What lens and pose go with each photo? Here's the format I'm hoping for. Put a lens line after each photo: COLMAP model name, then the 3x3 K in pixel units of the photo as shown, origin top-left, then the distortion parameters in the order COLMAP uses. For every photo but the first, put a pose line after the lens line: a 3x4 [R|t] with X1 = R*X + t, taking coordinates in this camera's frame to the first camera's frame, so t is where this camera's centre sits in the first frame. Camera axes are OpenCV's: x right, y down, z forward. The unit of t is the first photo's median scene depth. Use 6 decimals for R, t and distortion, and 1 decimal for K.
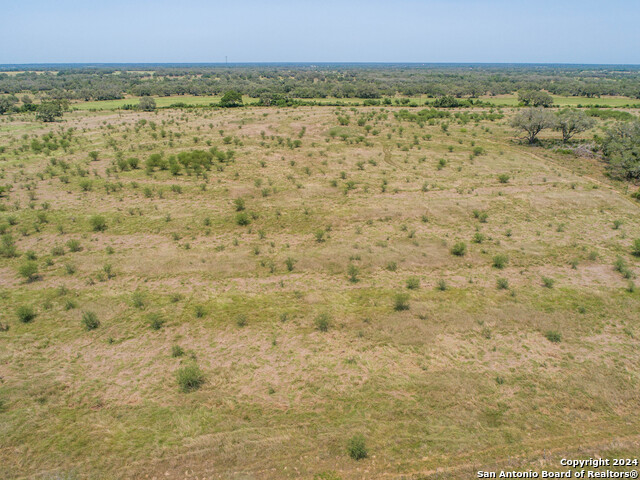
lens RADIAL K [[473.1, 0, 320.1], [0, 473.1, 241.0], [0, 0, 1]] dist [-0.024908, 0.010172]
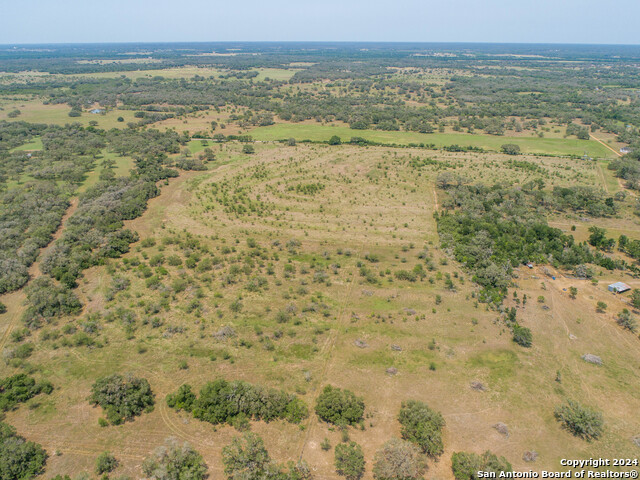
lens RADIAL K [[473.1, 0, 320.1], [0, 473.1, 239.7], [0, 0, 1]] dist [-0.024908, 0.010172]
pose [[0.968192, 0.098993, -0.229794, 0.400298], [-0.089713, 0.994686, 0.050515, -0.000381], [0.233573, -0.028293, 0.971927, -1.504464]]
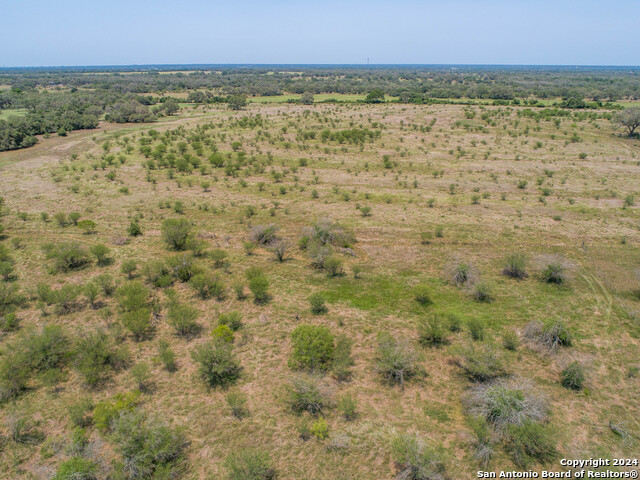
lens RADIAL K [[473.1, 0, 320.5], [0, 473.1, 238.9], [0, 0, 1]] dist [-0.024908, 0.010172]
pose [[0.962604, 0.094975, -0.253721, 0.023530], [-0.096721, 0.995296, 0.005611, 0.109009], [0.253060, 0.019139, 0.967261, -0.306530]]
